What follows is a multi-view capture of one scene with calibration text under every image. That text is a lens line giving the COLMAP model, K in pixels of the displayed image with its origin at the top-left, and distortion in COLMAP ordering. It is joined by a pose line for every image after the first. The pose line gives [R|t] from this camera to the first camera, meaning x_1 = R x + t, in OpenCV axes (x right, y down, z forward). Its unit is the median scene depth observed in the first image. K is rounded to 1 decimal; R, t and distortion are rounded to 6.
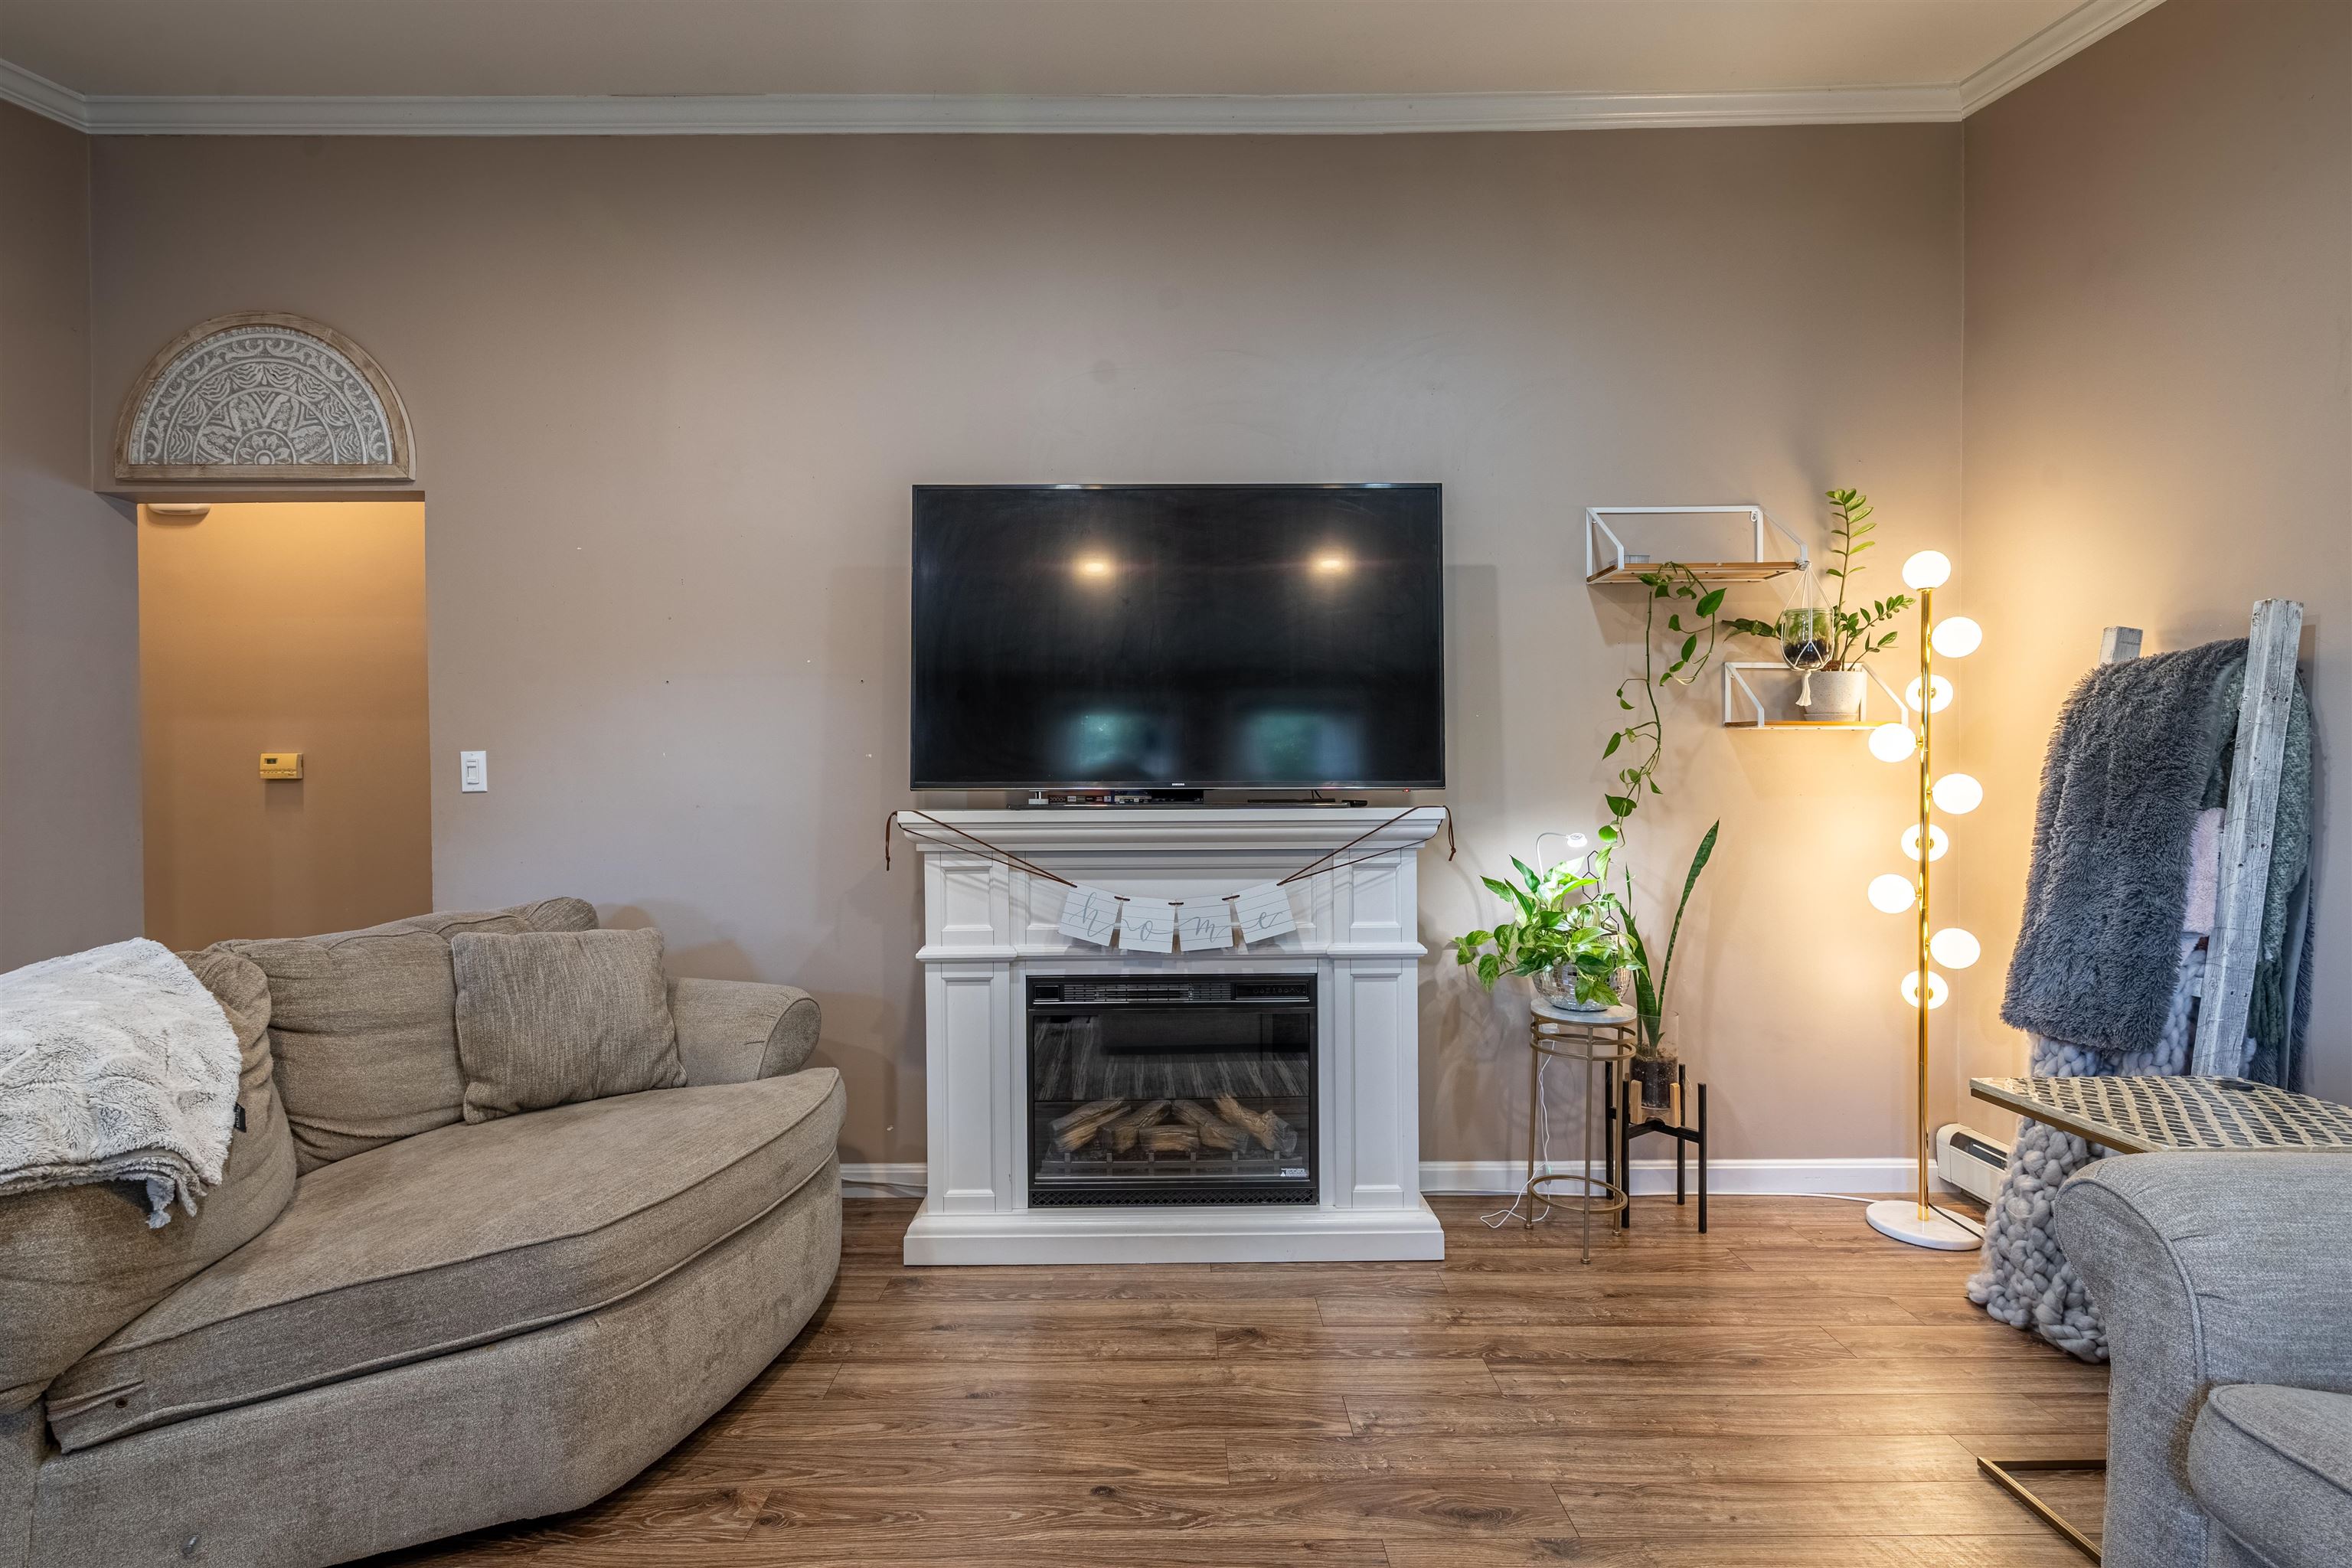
lens RADIAL K [[1073.4, 0, 1168.0], [0, 1073.4, 792.5], [0, 0, 1]] dist [-0.001474, 0.000592]
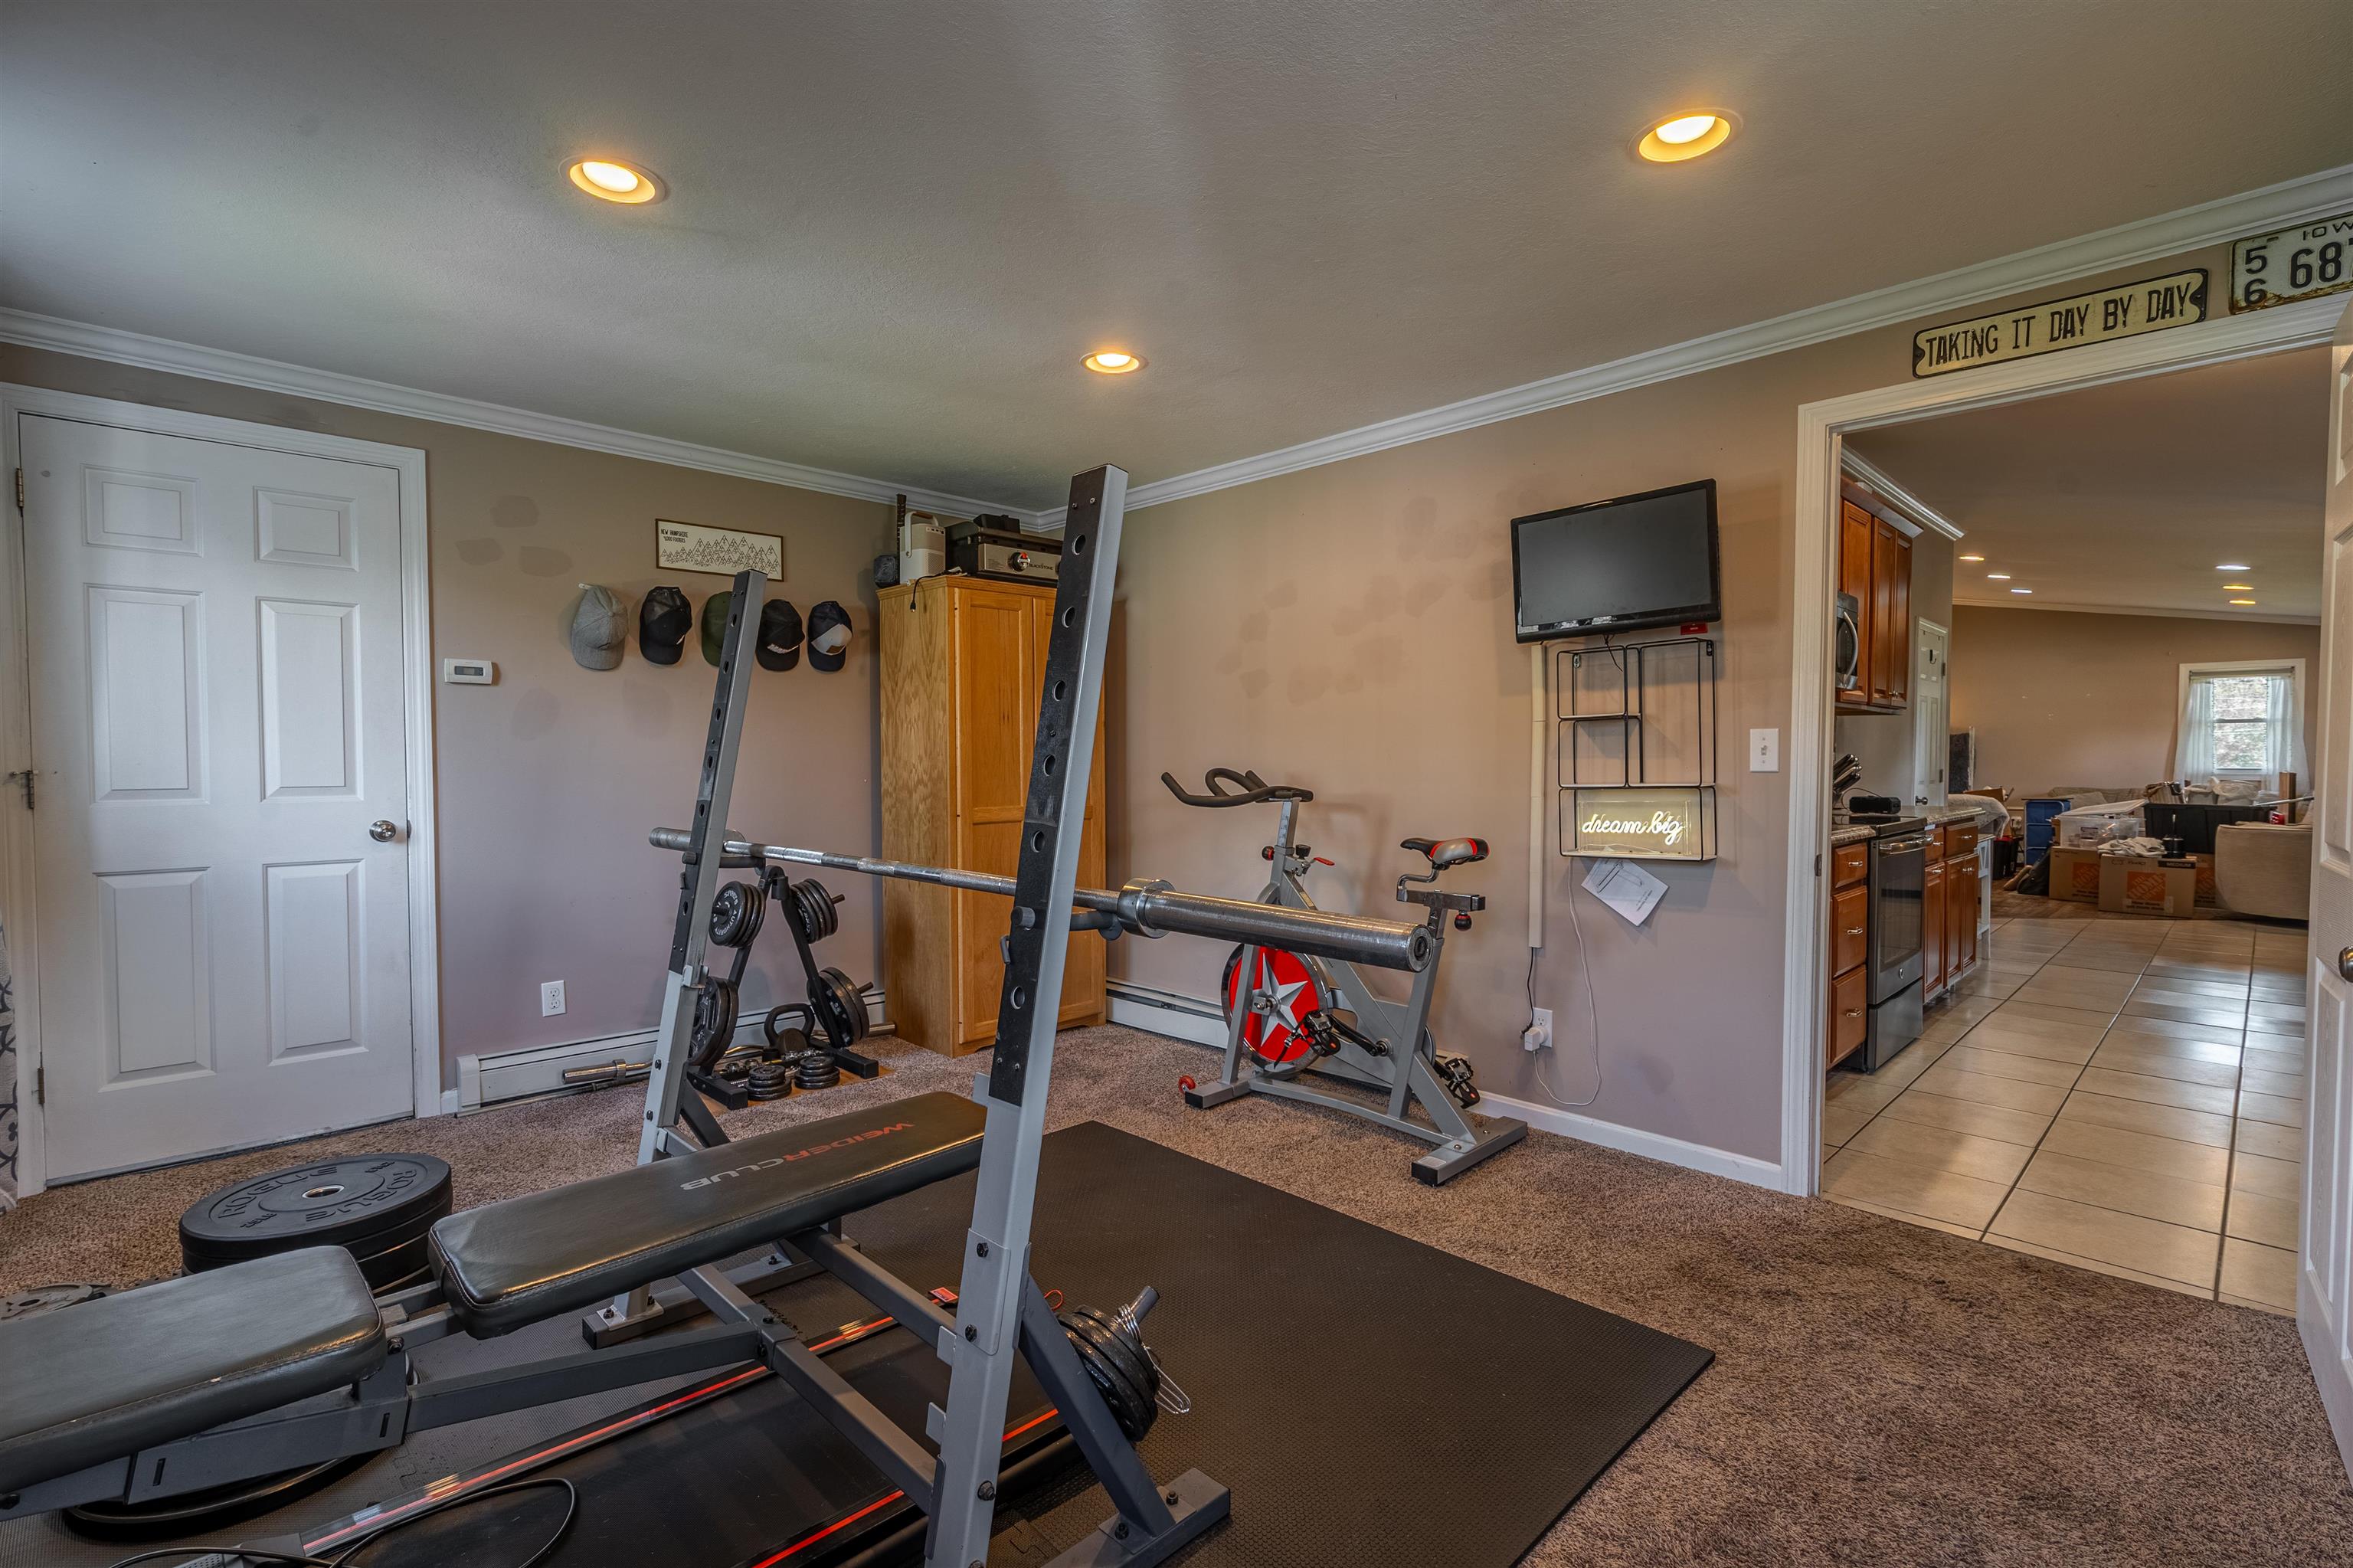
lens RADIAL K [[1073.9, 0, 1168.5], [0, 1073.9, 792.5], [0, 0, 1]] dist [-0.001474, 0.000592]
pose [[0.723513, -0.012825, 0.690191, -4.703318], [0.006707, 0.999911, 0.011550, 0.059039], [-0.690278, -0.003727, 0.723535, -0.135429]]
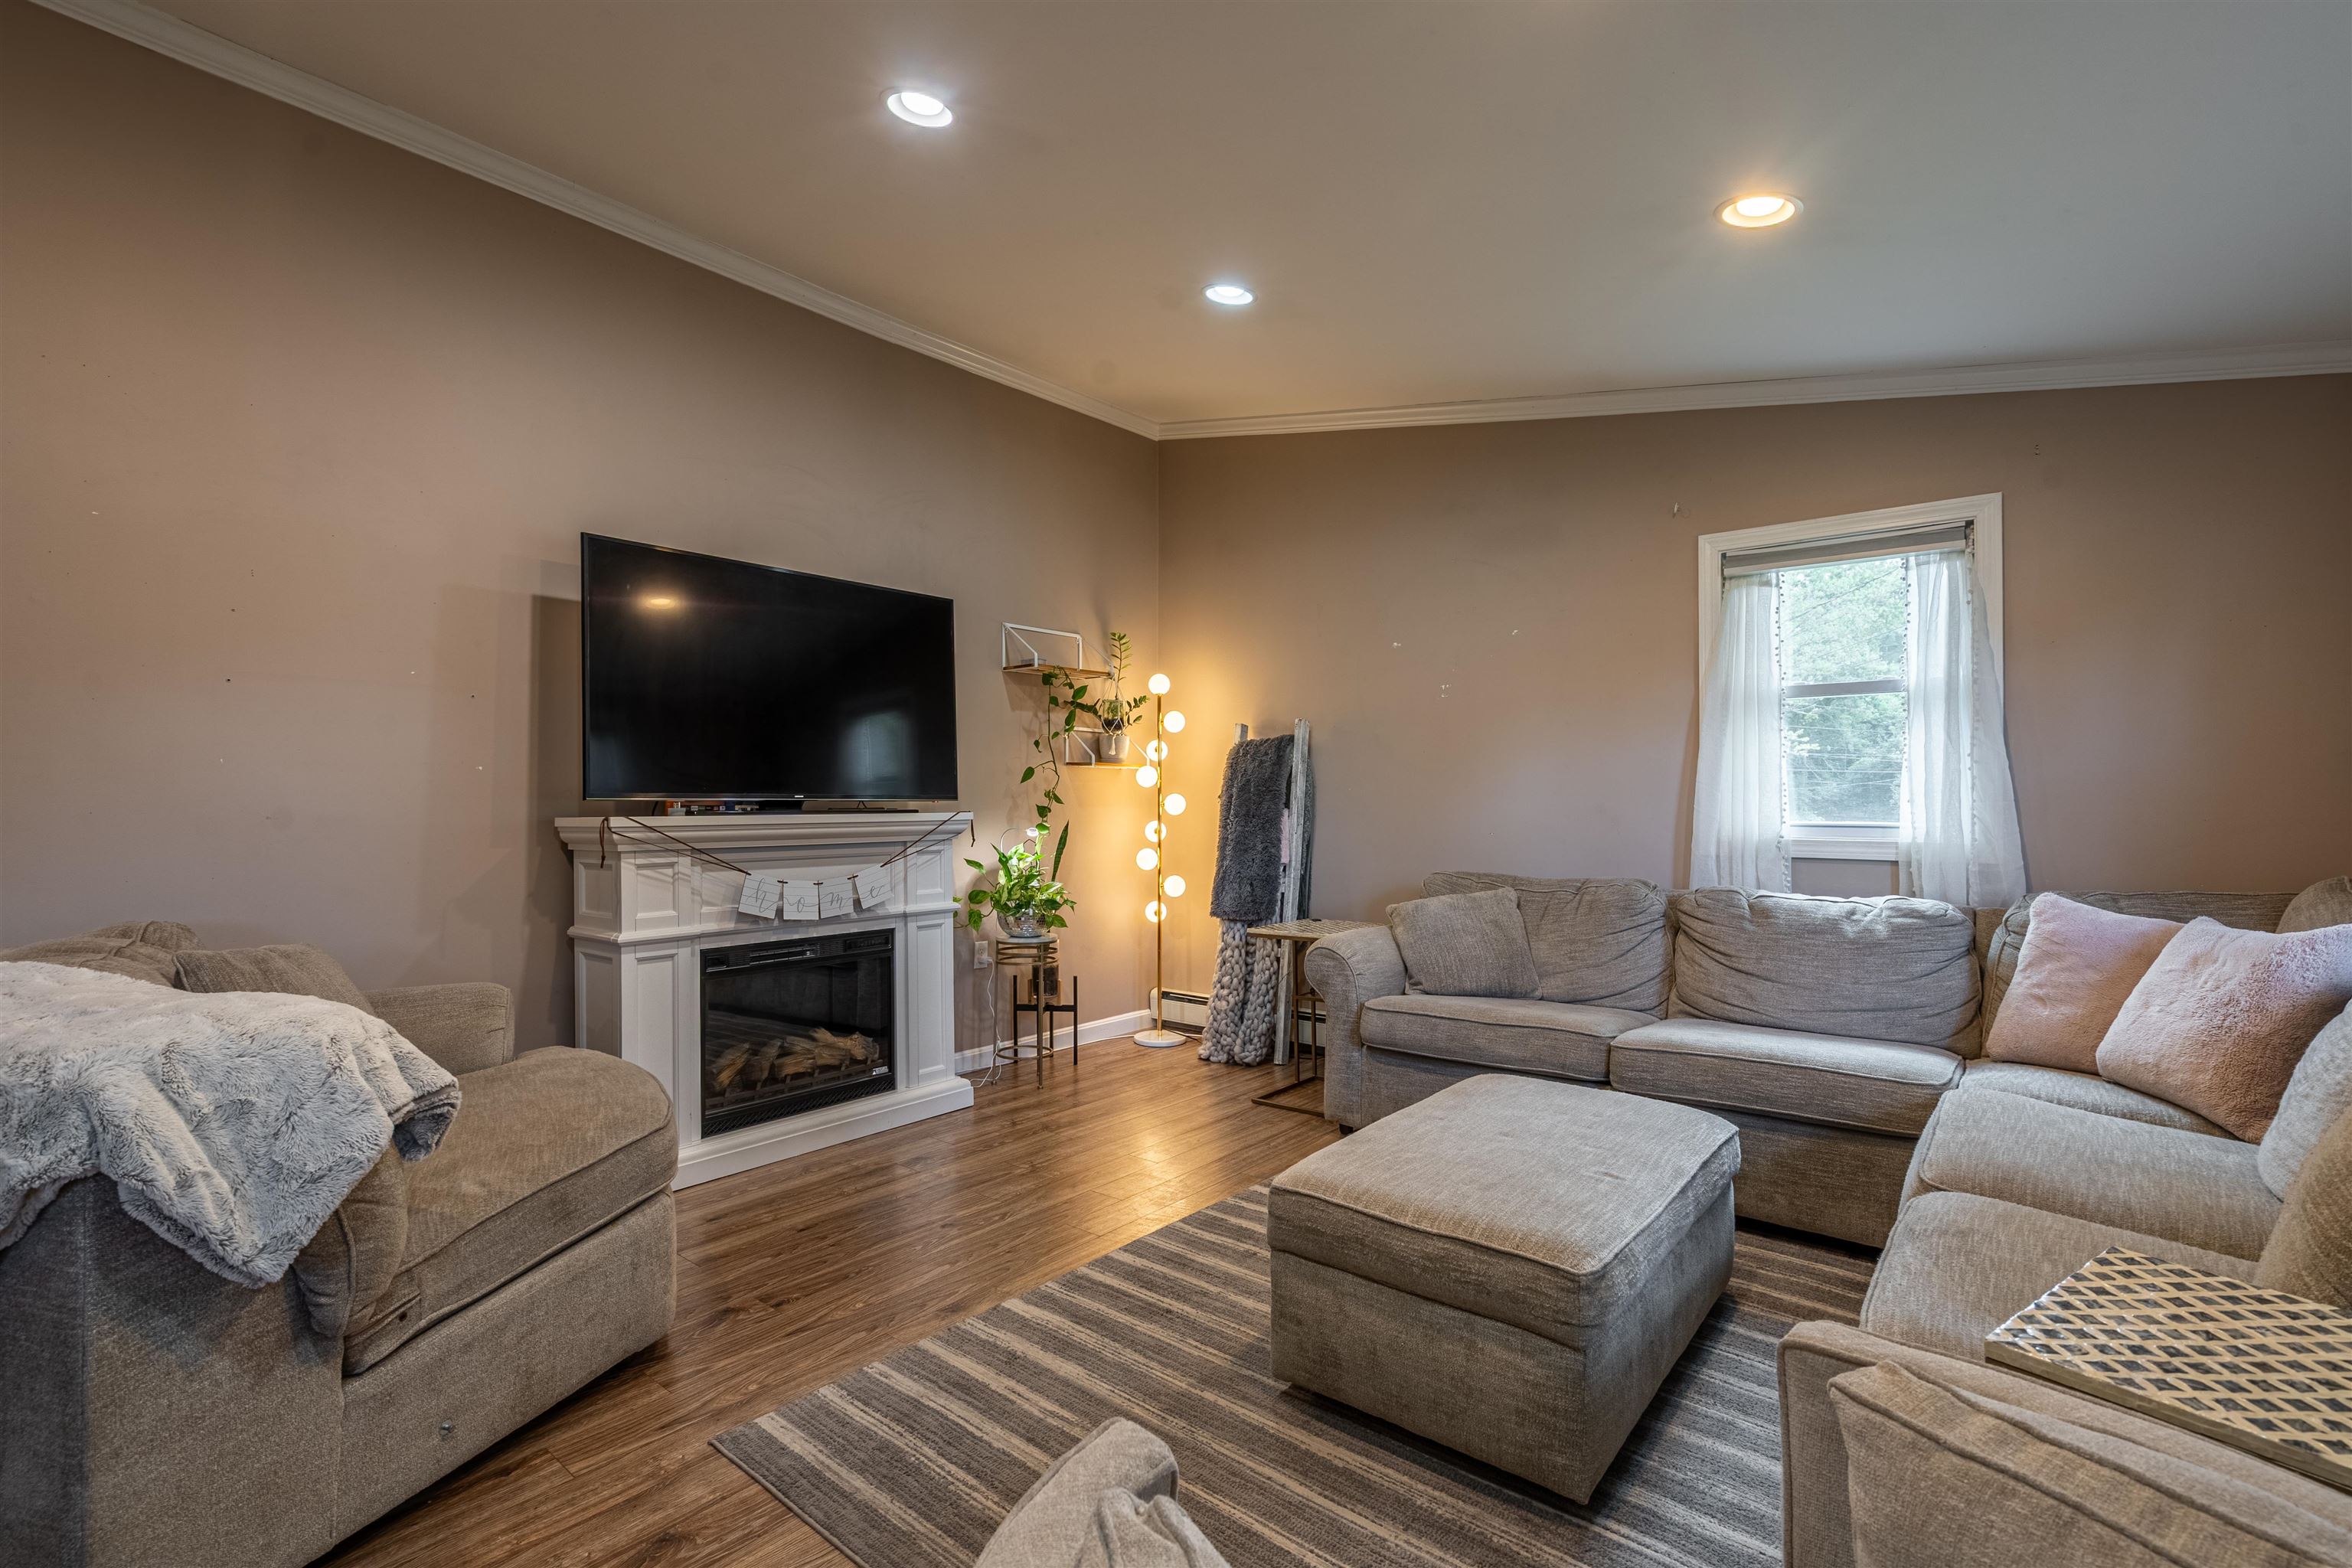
lens RADIAL K [[1073.4, 0, 1168.0], [0, 1073.4, 792.5], [0, 0, 1]] dist [-0.001474, 0.000592]
pose [[0.641512, 0.010003, 0.767048, -0.741203], [0.010186, 0.999716, -0.021556, 0.021675], [-0.767045, 0.021641, 0.641228, -0.212014]]
